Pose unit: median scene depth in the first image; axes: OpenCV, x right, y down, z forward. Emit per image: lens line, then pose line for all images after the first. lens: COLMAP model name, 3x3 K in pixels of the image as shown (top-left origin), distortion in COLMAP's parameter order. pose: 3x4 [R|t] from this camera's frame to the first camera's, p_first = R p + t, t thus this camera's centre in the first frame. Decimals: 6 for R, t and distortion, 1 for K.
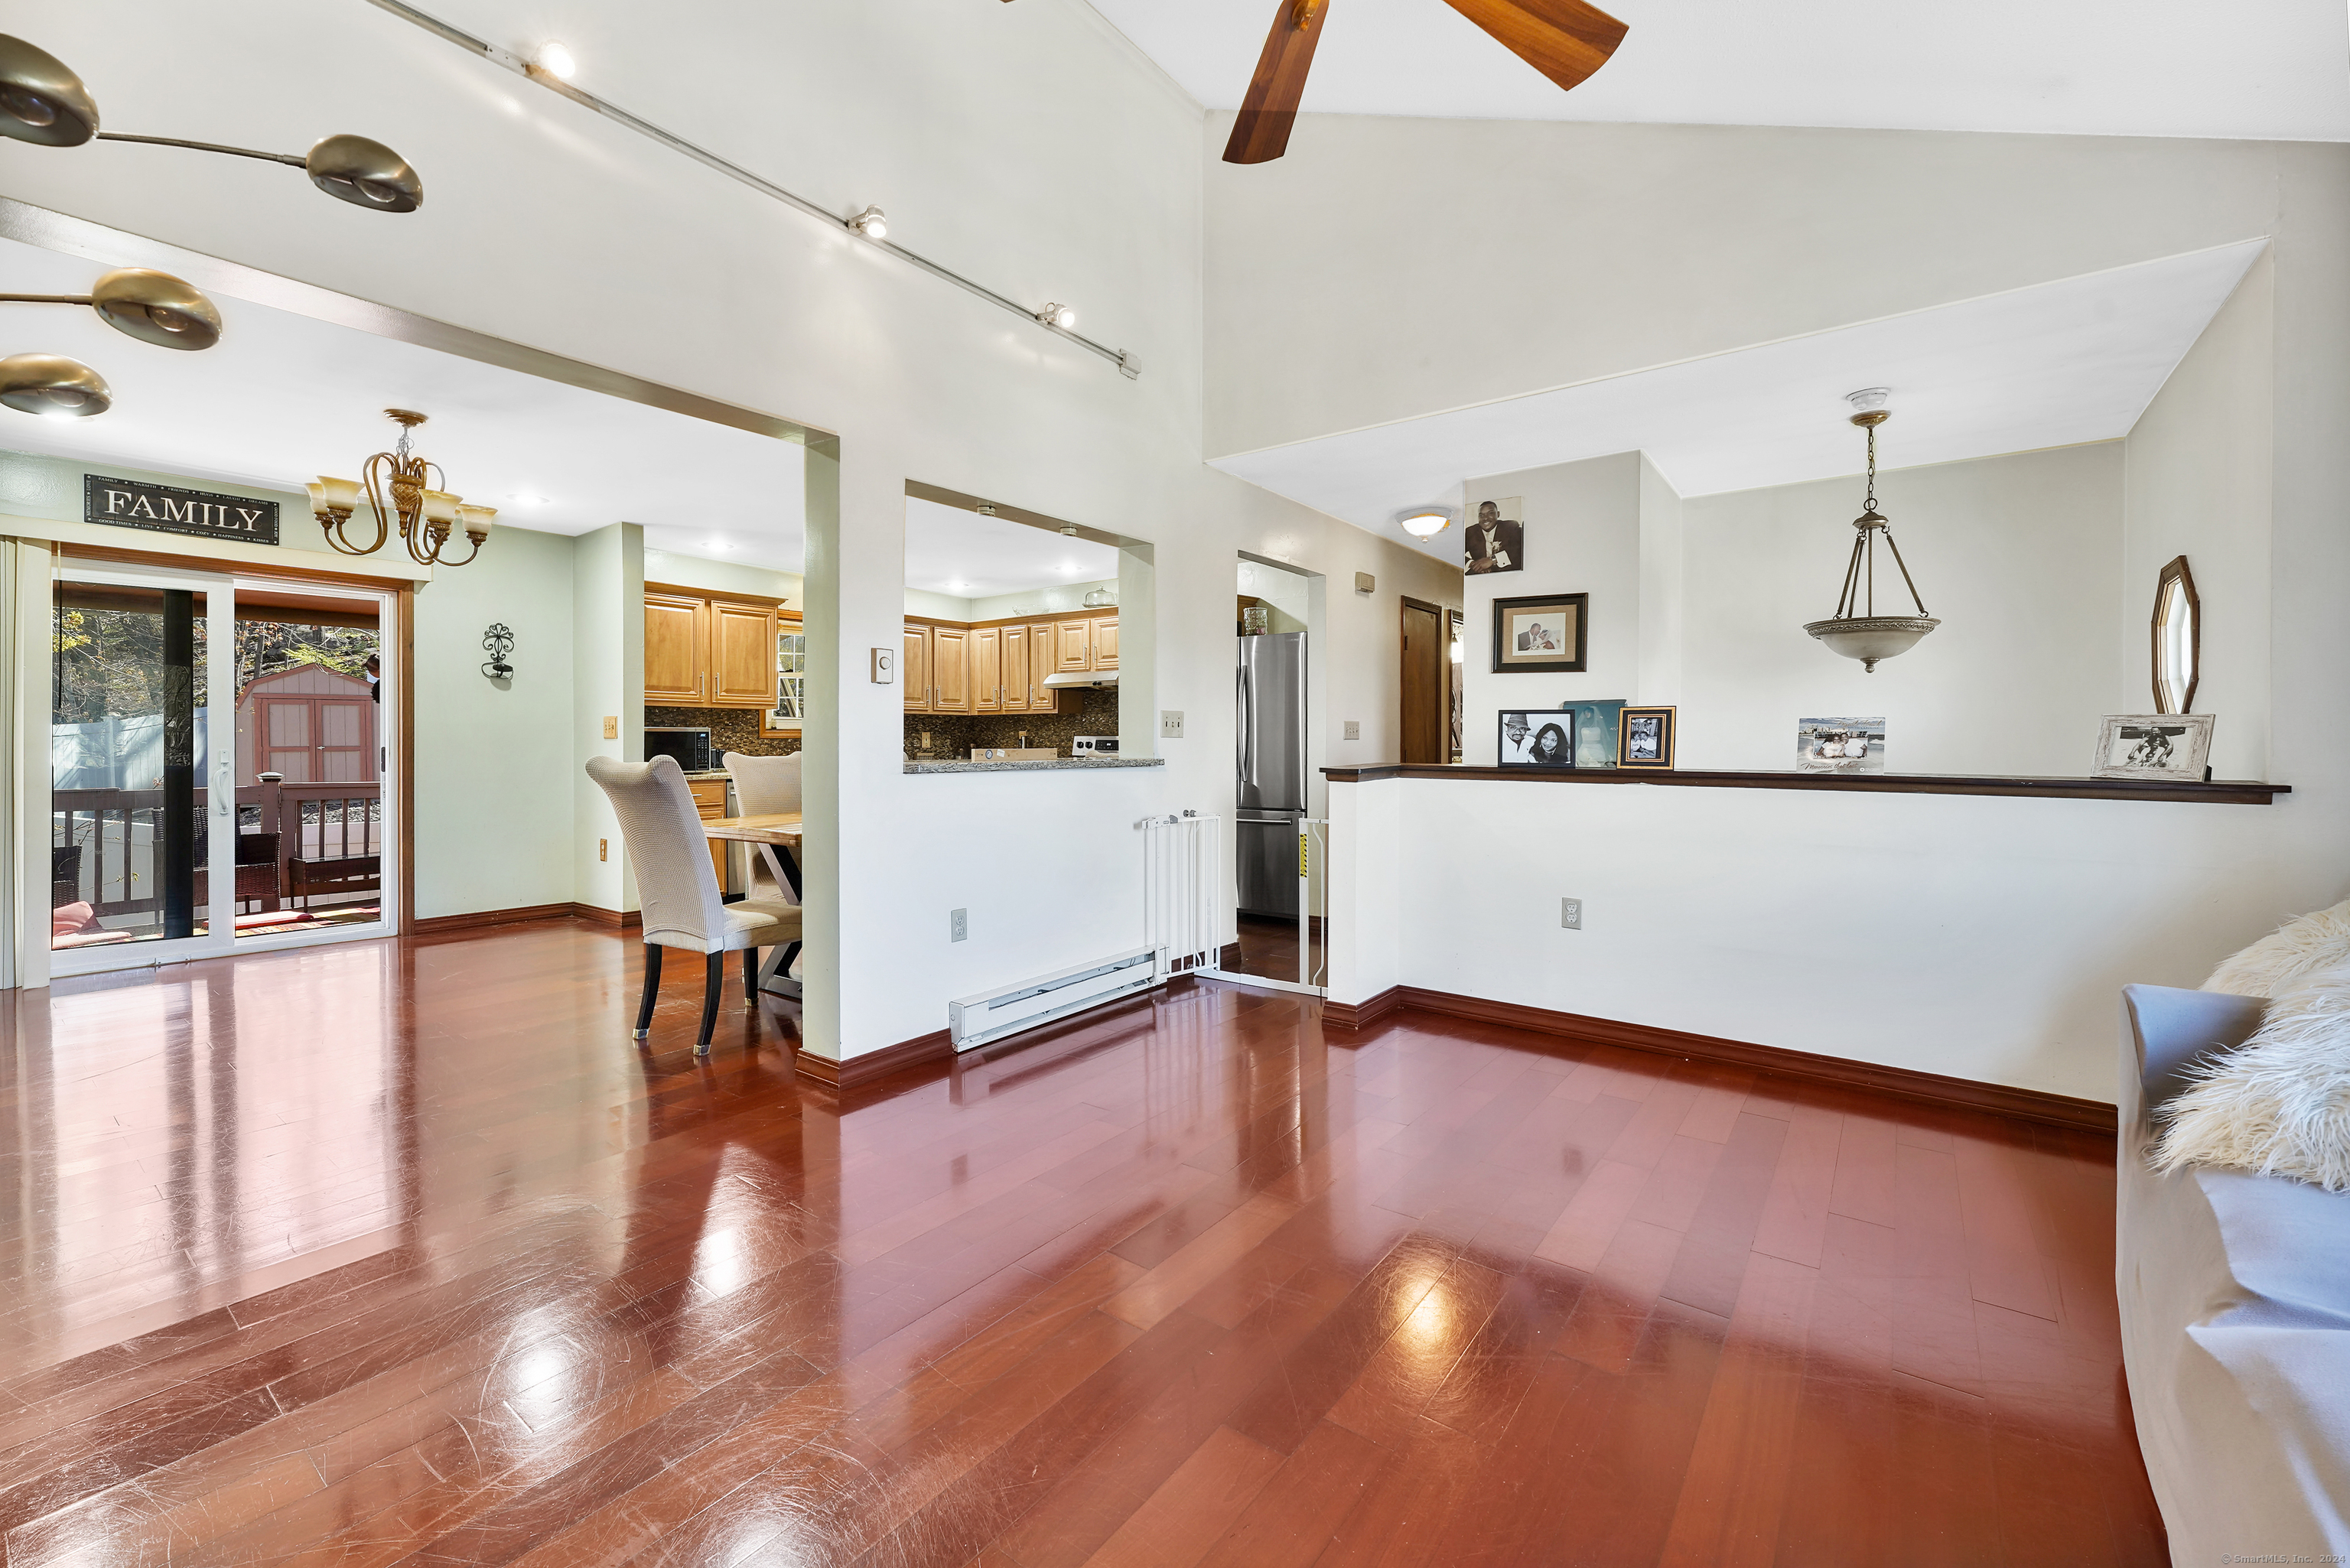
lens RADIAL K [[967.0, 0, 1154.4], [0, 967.0, 731.4], [0, 0, 1]] dist [0.001998, 0.000281]
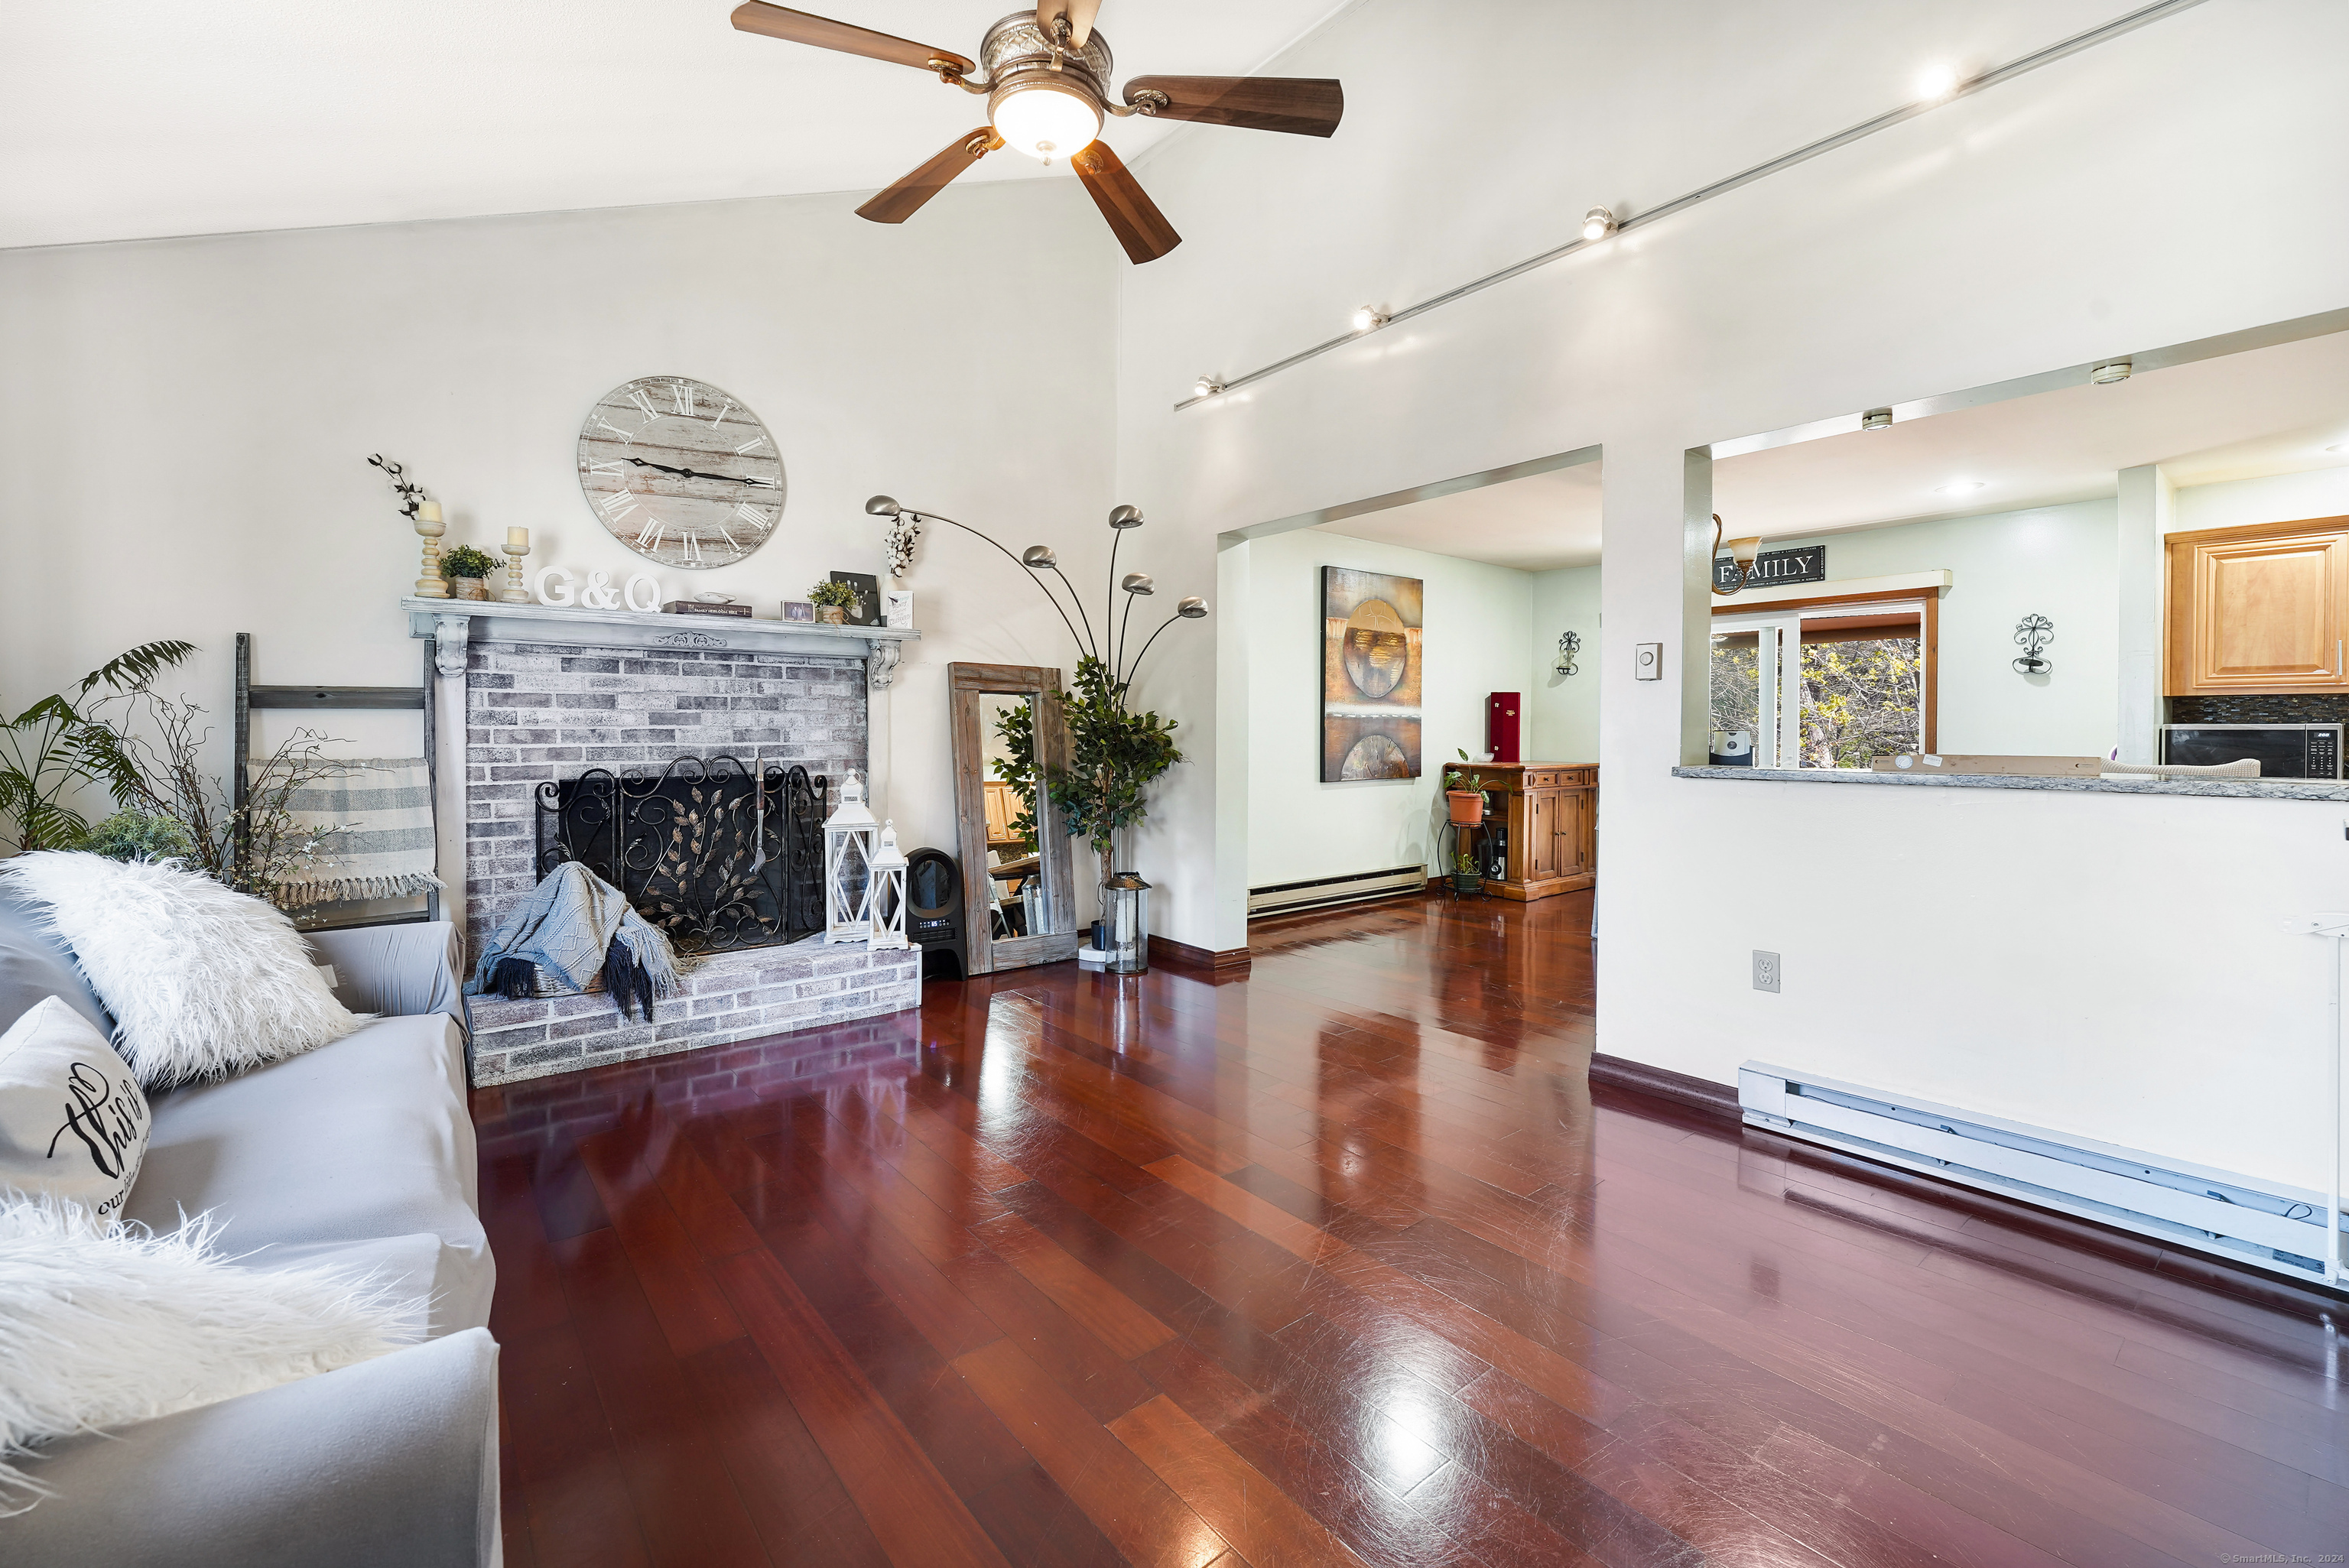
lens RADIAL K [[966.6, 0, 1153.9], [0, 966.6, 731.4], [0, 0, 1]] dist [0.001998, 0.000281]
pose [[-0.230165, -0.006535, -0.973130, 0.506884], [0.004421, 0.999960, -0.007761, 0.003436], [0.973142, -0.006089, -0.230127, 0.501234]]
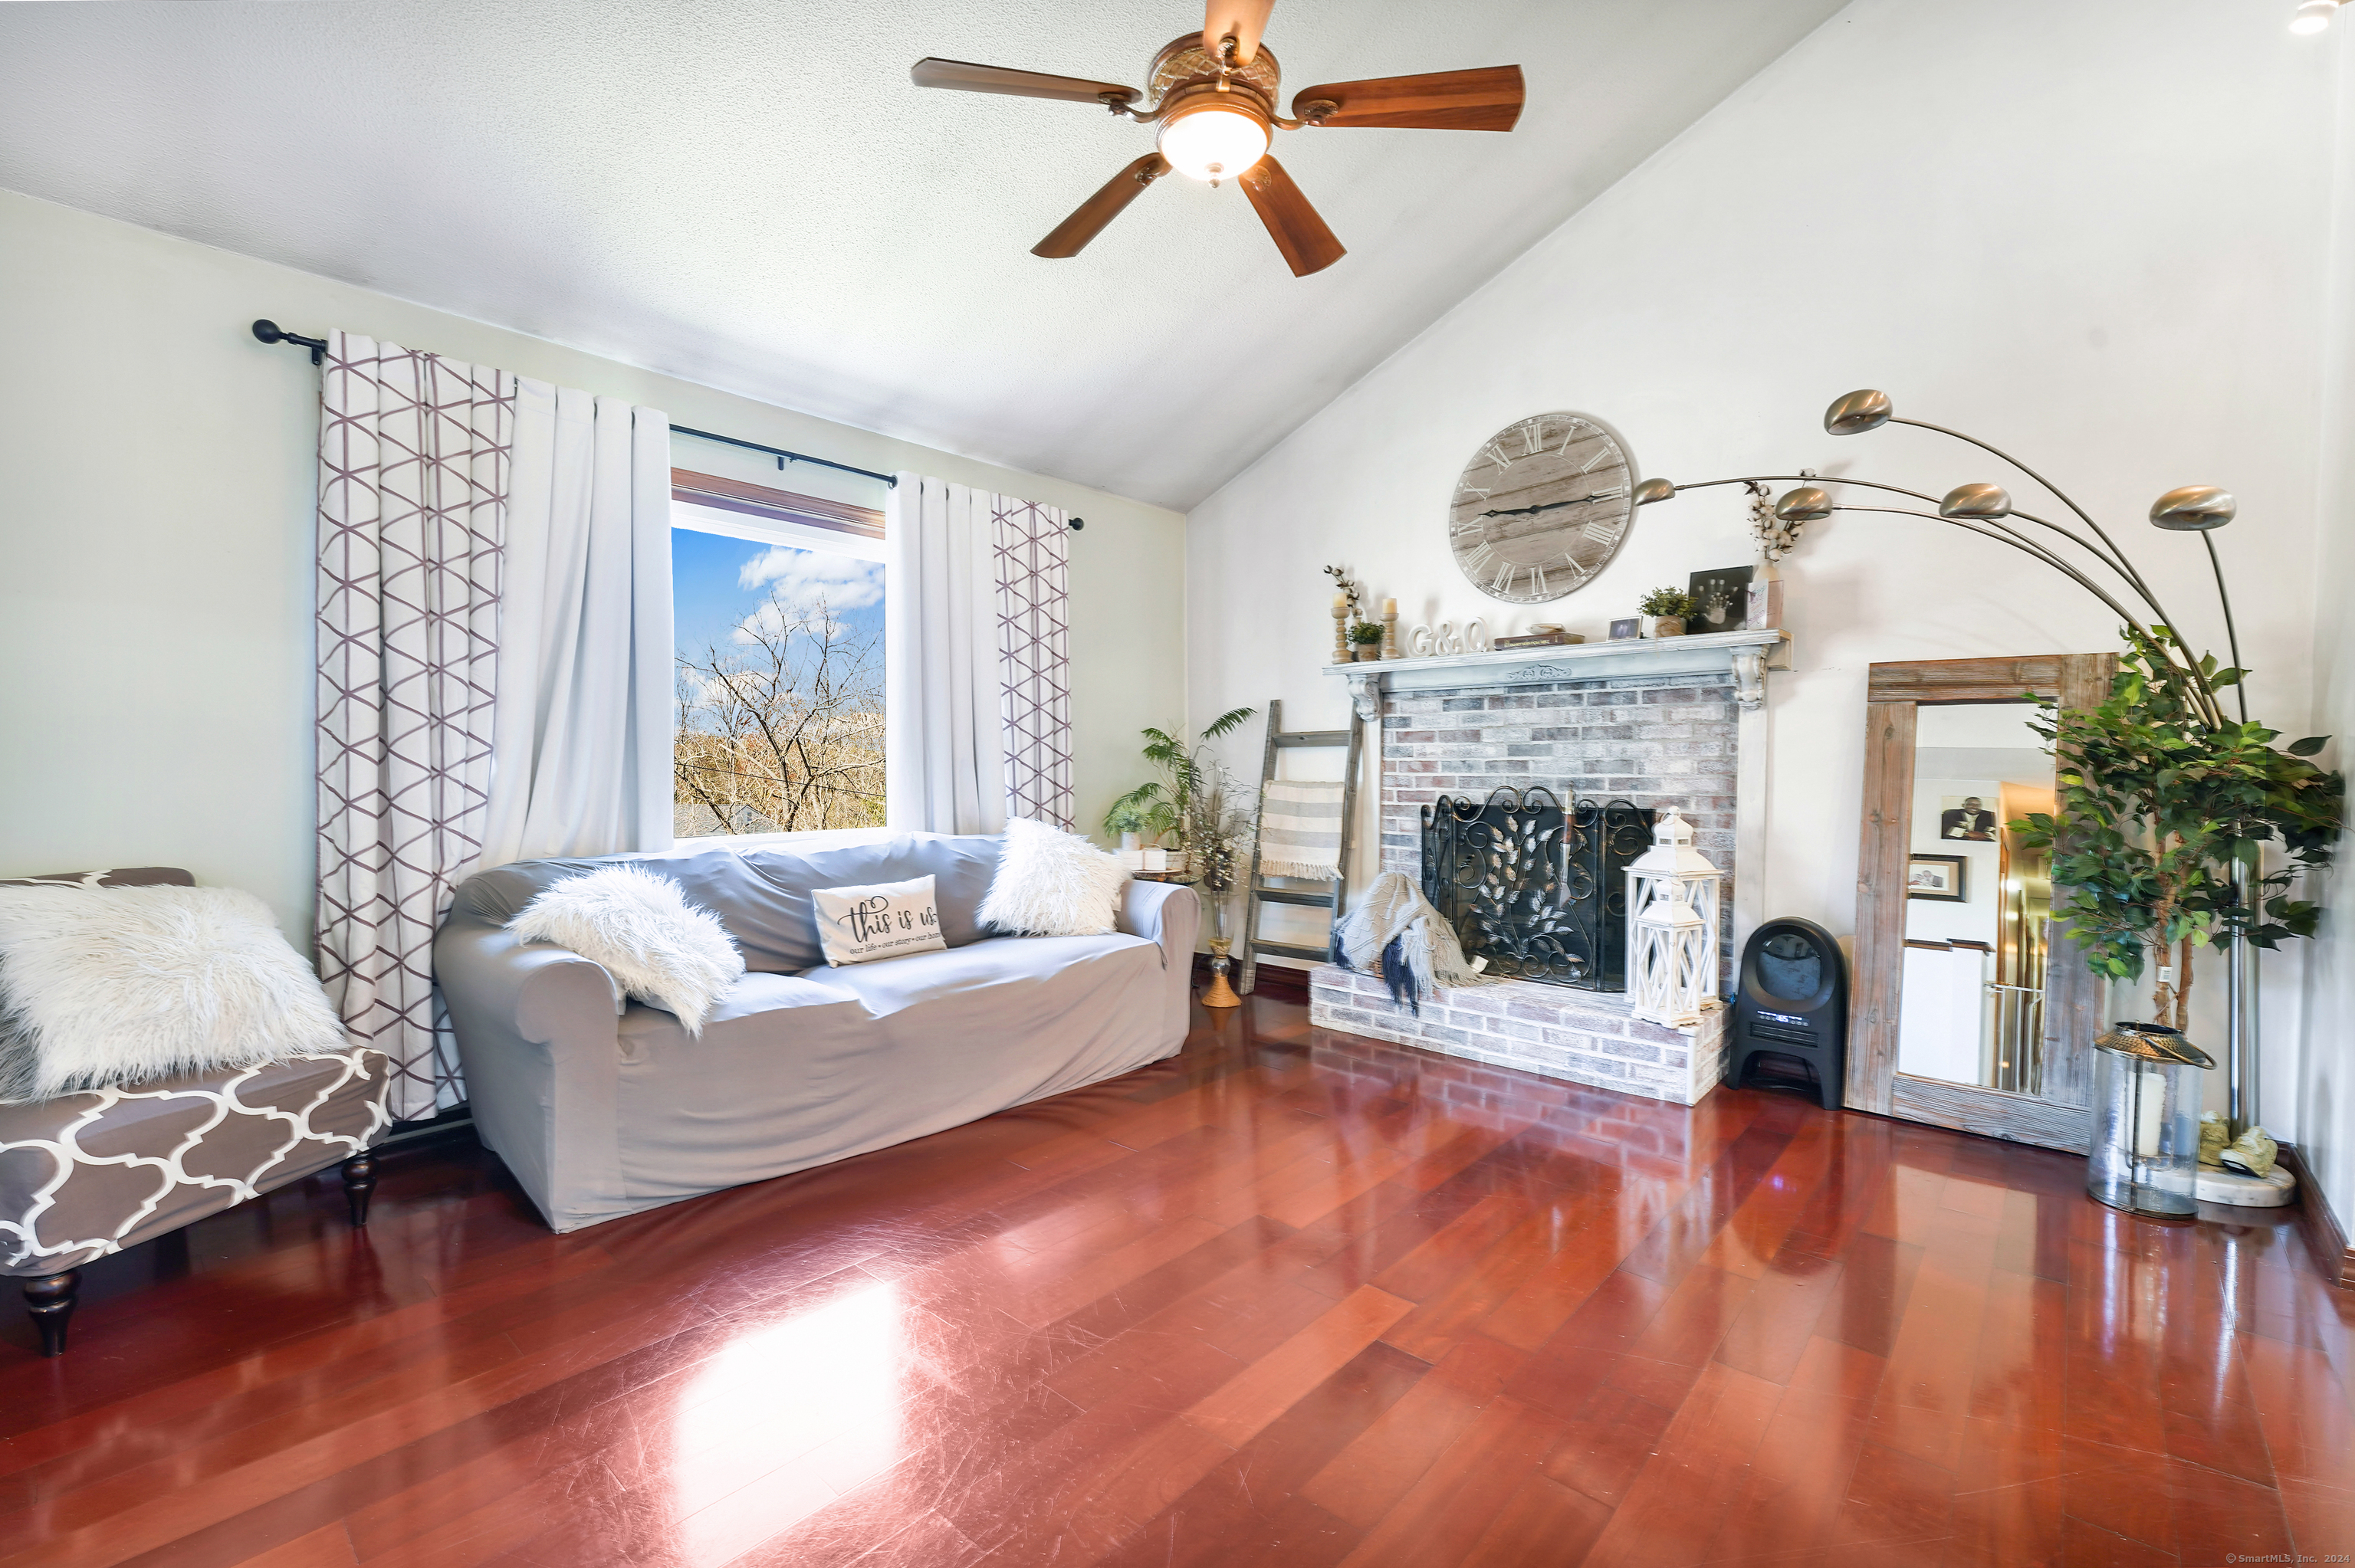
lens RADIAL K [[1028.2, 0, 1177.5], [0, 1028.2, 784.0], [0, 0, 1]] dist [0.009713, -0.000056]
pose [[-0.997643, -0.008731, 0.068056, 0.055522], [-0.007773, 0.999867, 0.014340, 0.003713], [-0.068172, 0.013777, -0.997578, 0.837576]]
